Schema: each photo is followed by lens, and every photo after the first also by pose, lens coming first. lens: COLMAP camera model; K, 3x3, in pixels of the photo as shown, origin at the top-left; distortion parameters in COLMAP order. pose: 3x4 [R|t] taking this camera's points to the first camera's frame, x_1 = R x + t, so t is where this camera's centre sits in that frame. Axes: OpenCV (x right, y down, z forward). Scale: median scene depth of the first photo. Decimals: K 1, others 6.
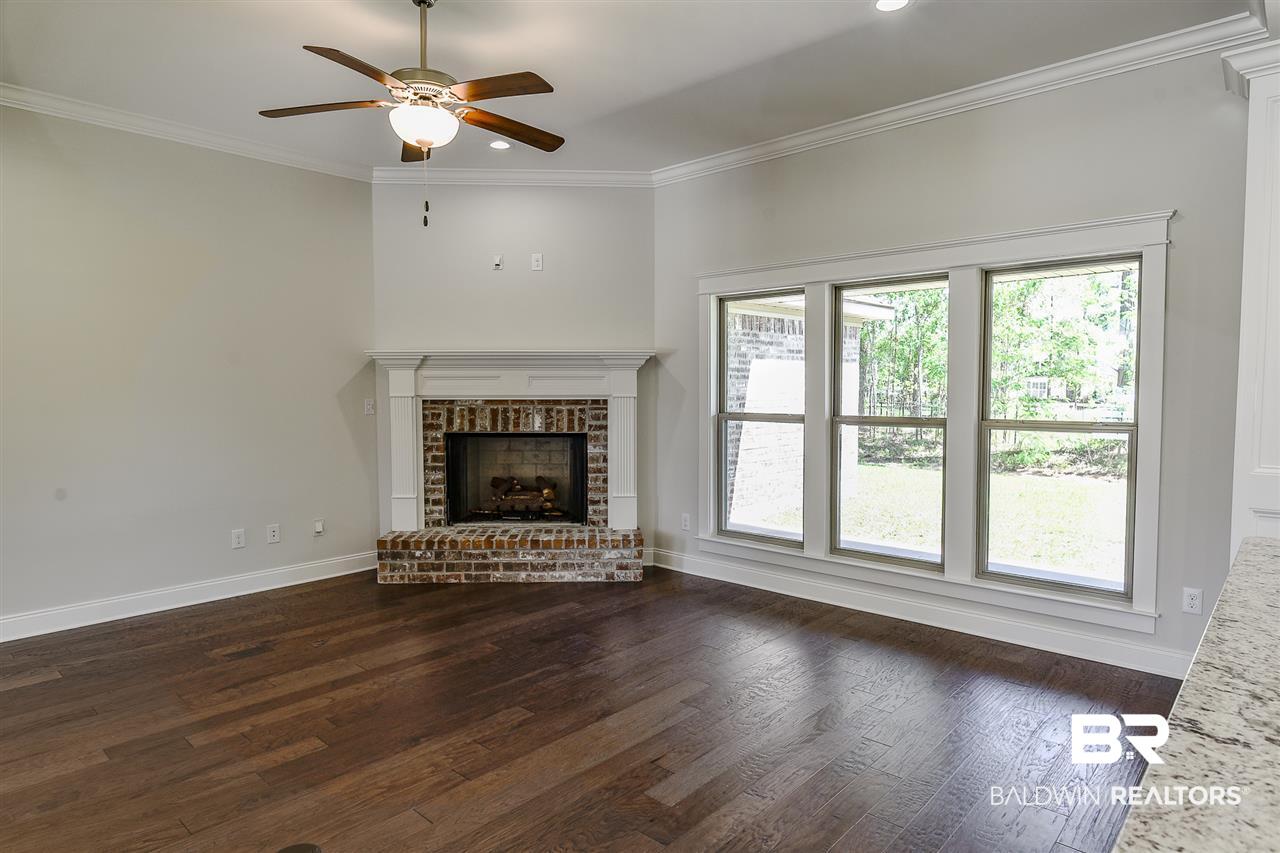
lens RADIAL K [[733.9, 0, 639.2], [0, 733.9, 428.3], [0, 0, 1]] dist [-0.012003, 0.005182]
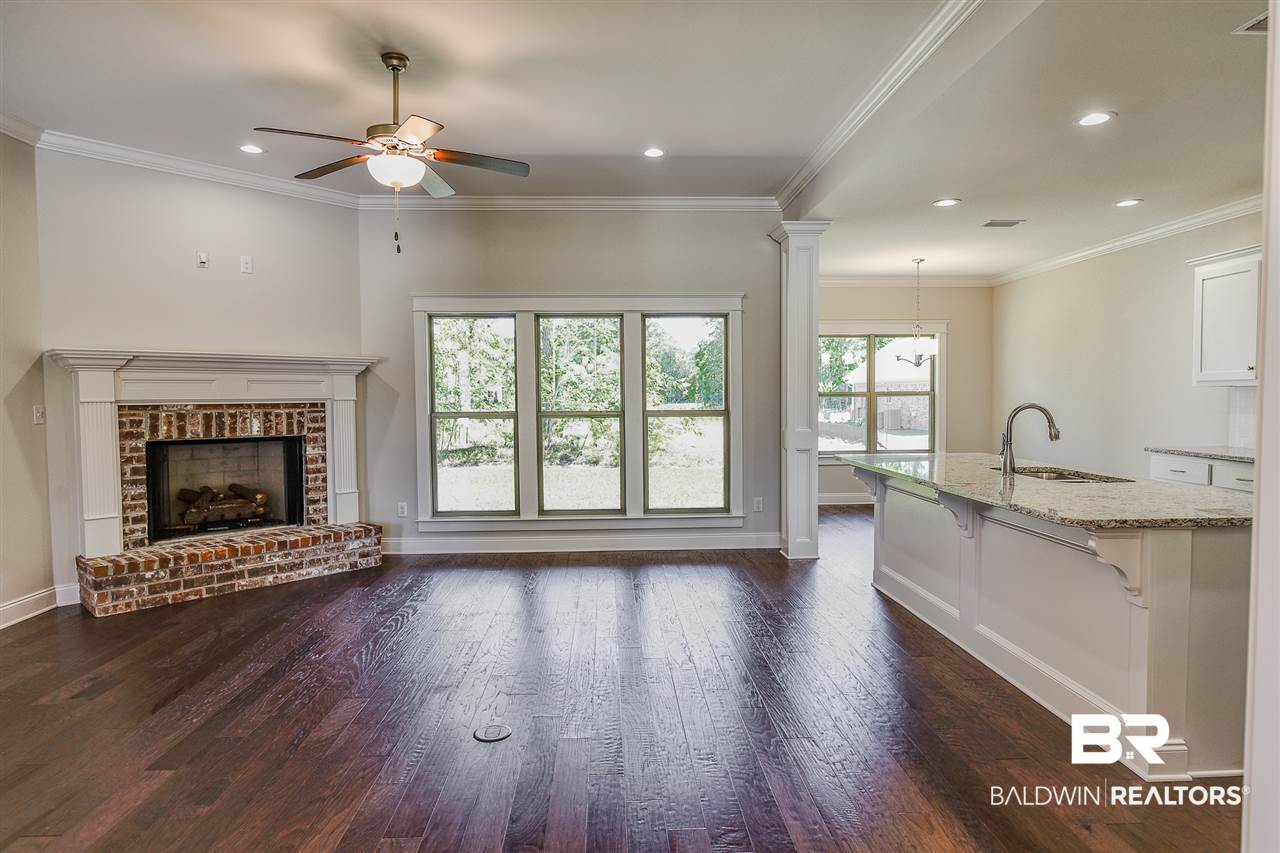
lens RADIAL K [[733.9, 0, 638.3], [0, 733.9, 428.1], [0, 0, 1]] dist [-0.012003, 0.005182]
pose [[0.703236, -0.034970, 0.710096, -0.480257], [0.046121, 0.998930, 0.003519, 0.014471], [-0.709459, 0.030276, 0.704096, -0.061108]]
